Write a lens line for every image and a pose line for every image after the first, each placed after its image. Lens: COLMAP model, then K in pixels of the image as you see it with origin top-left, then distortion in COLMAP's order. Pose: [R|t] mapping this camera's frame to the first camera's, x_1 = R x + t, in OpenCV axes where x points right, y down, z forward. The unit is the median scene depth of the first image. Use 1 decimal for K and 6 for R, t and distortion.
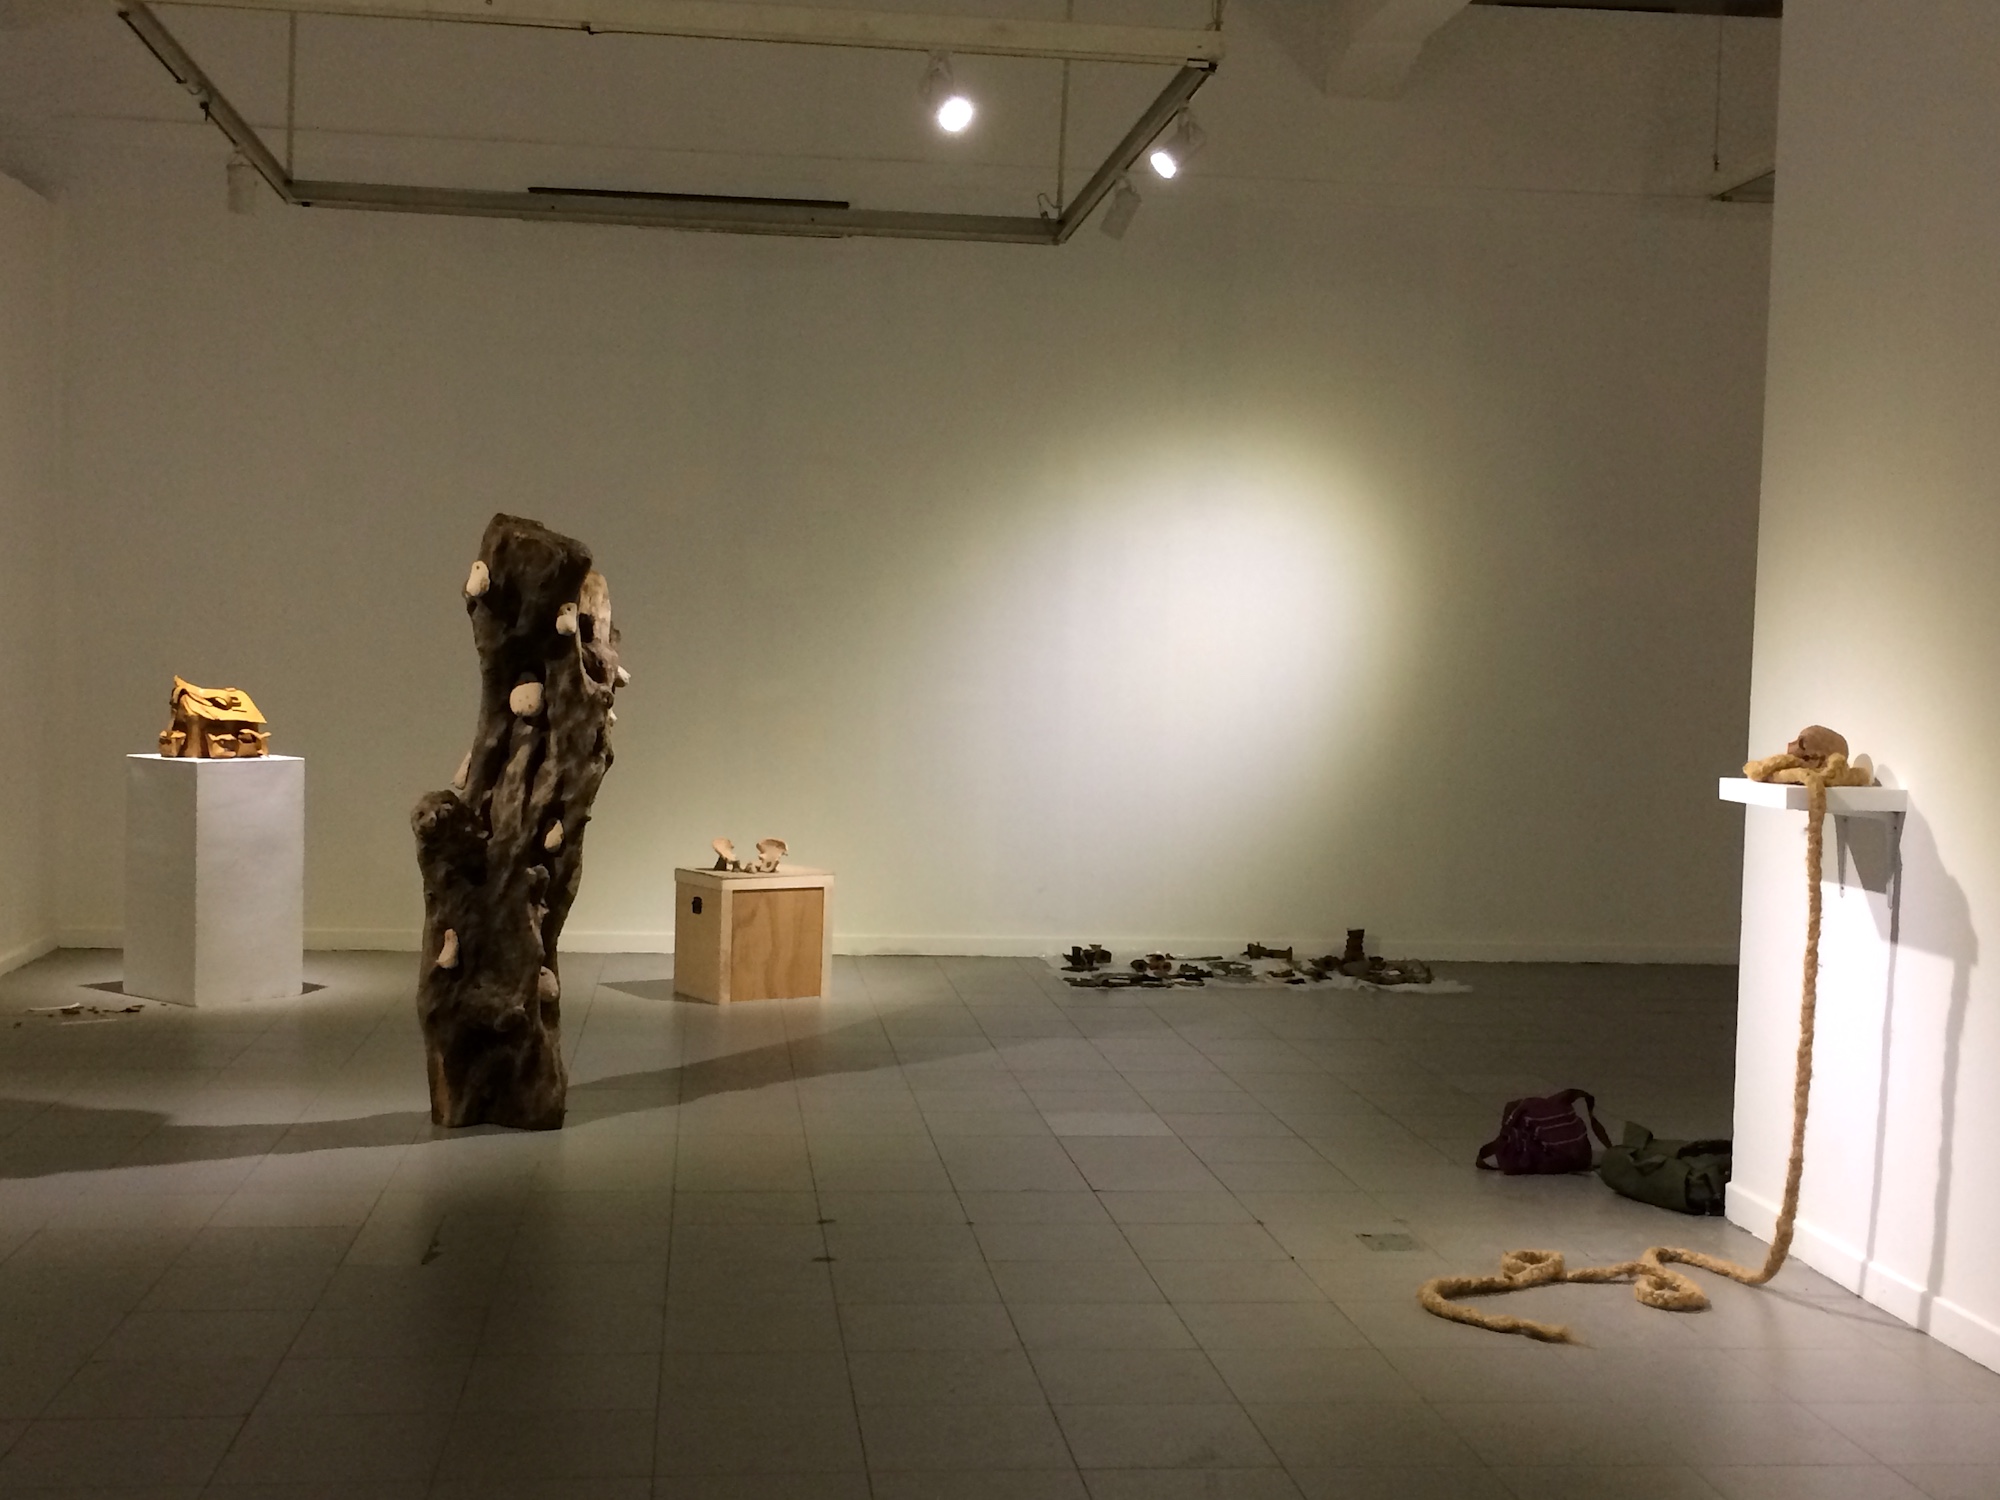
lens RADIAL K [[2472.1, 0, 1000.0], [0, 2472.1, 750.0], [0, 0, 1]] dist [0.079488, -0.000314]
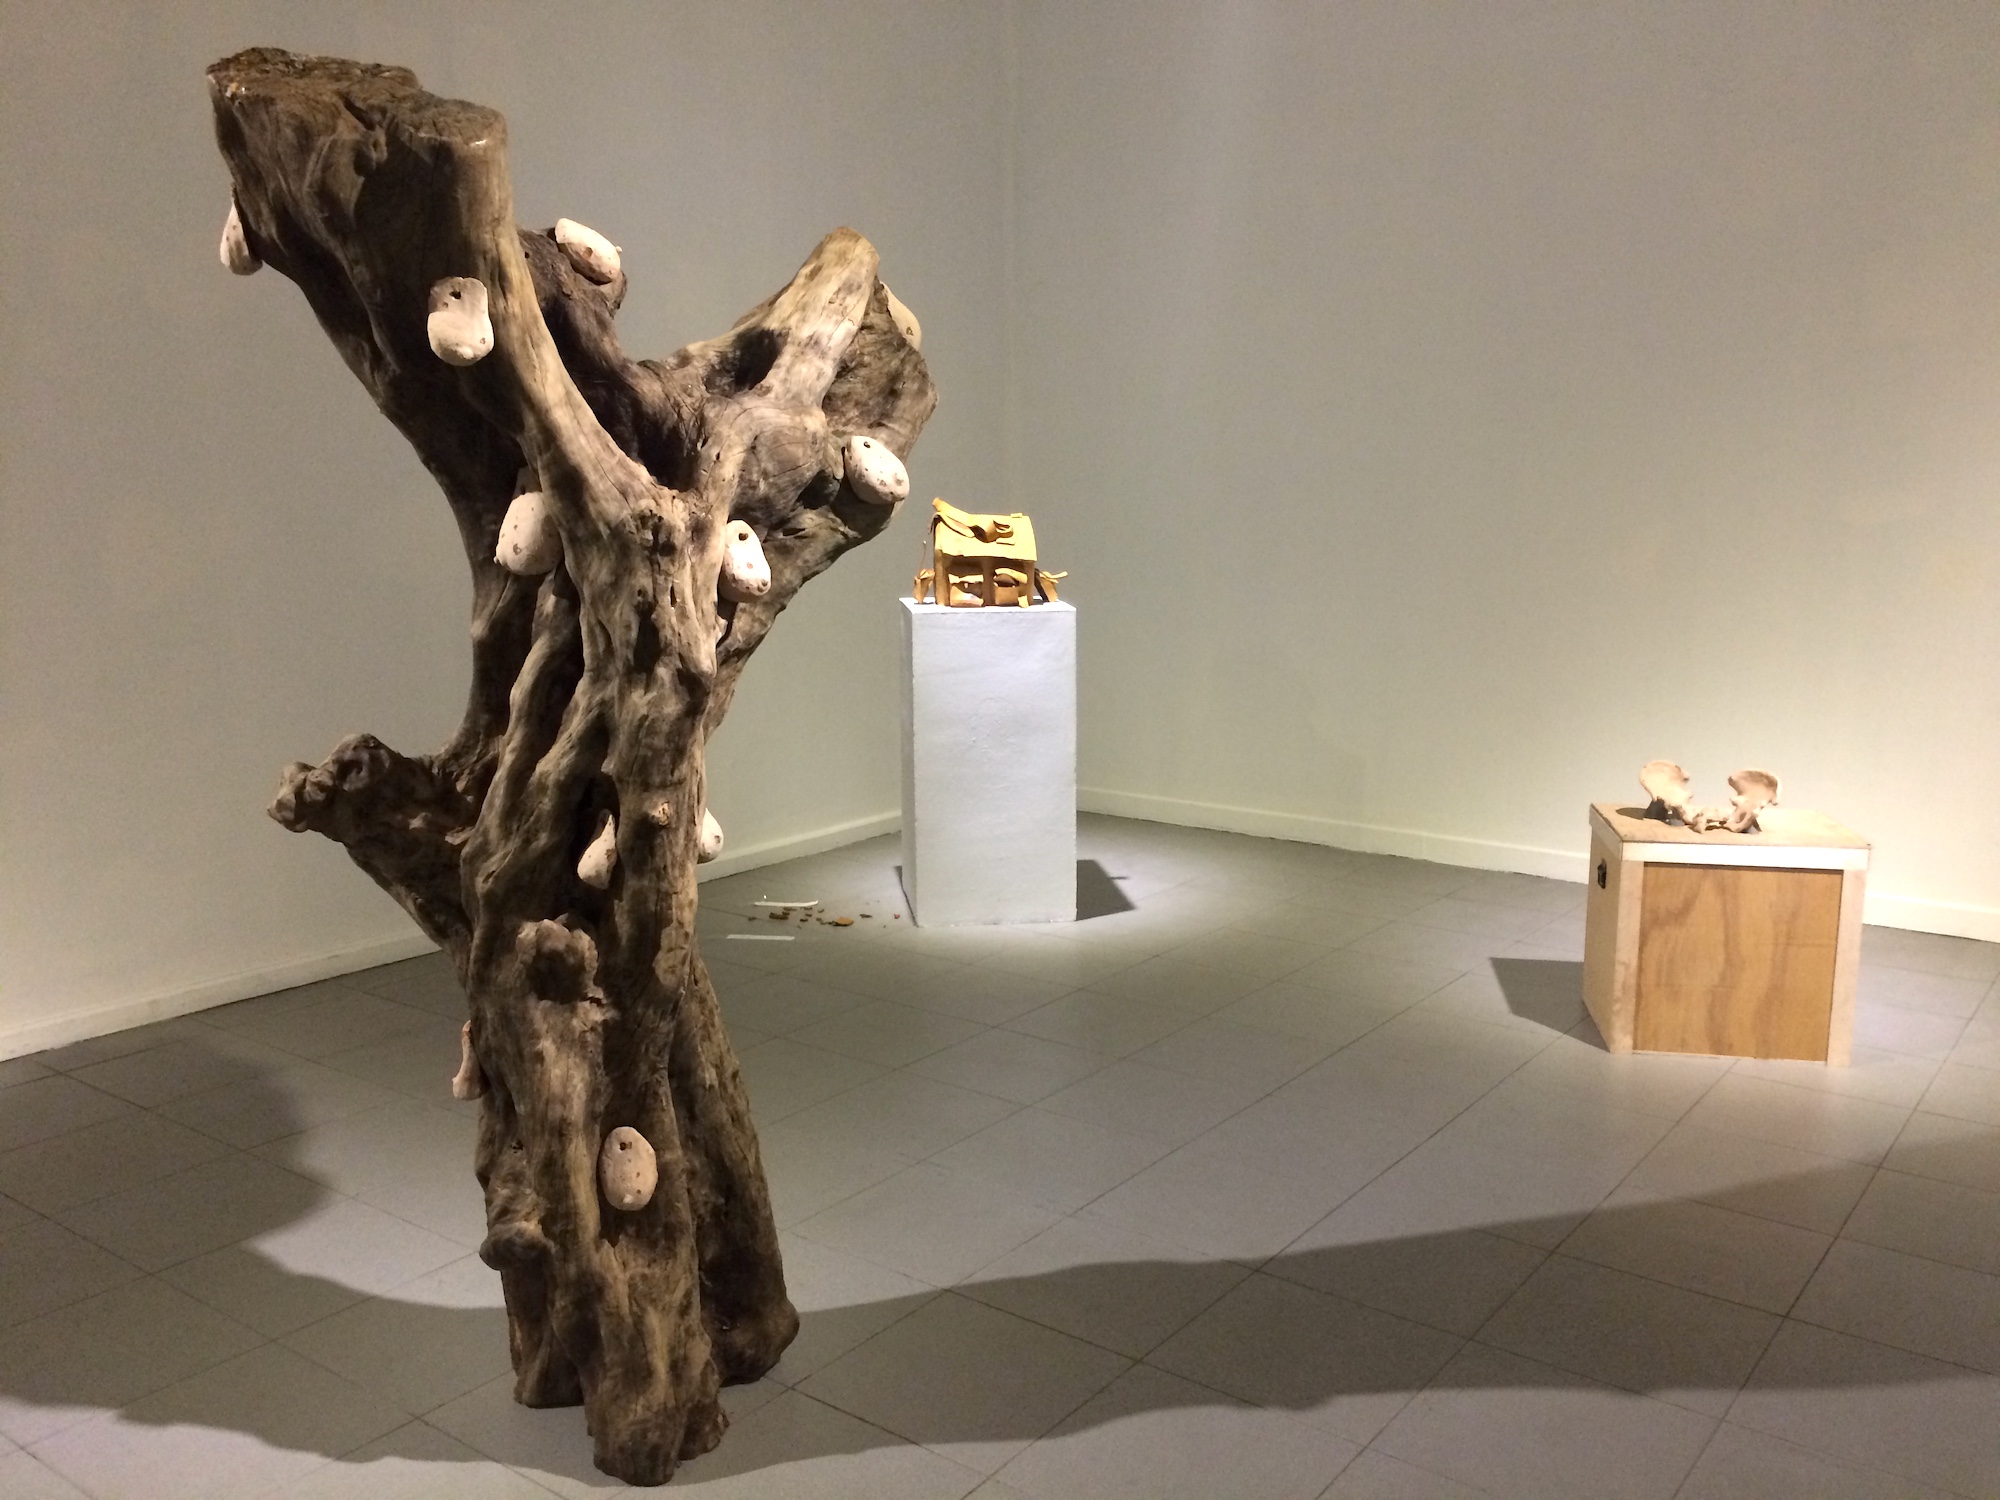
lens RADIAL K [[1714.2, 0, 1000.0], [0, 1714.2, 750.0], [0, 0, 1]] dist [0.099898, -0.145173]
pose [[0.725382, 0.086646, -0.682872, 0.074028], [-0.010172, 0.993287, 0.115227, -0.018169], [0.688272, -0.076637, 0.721394, 0.824073]]
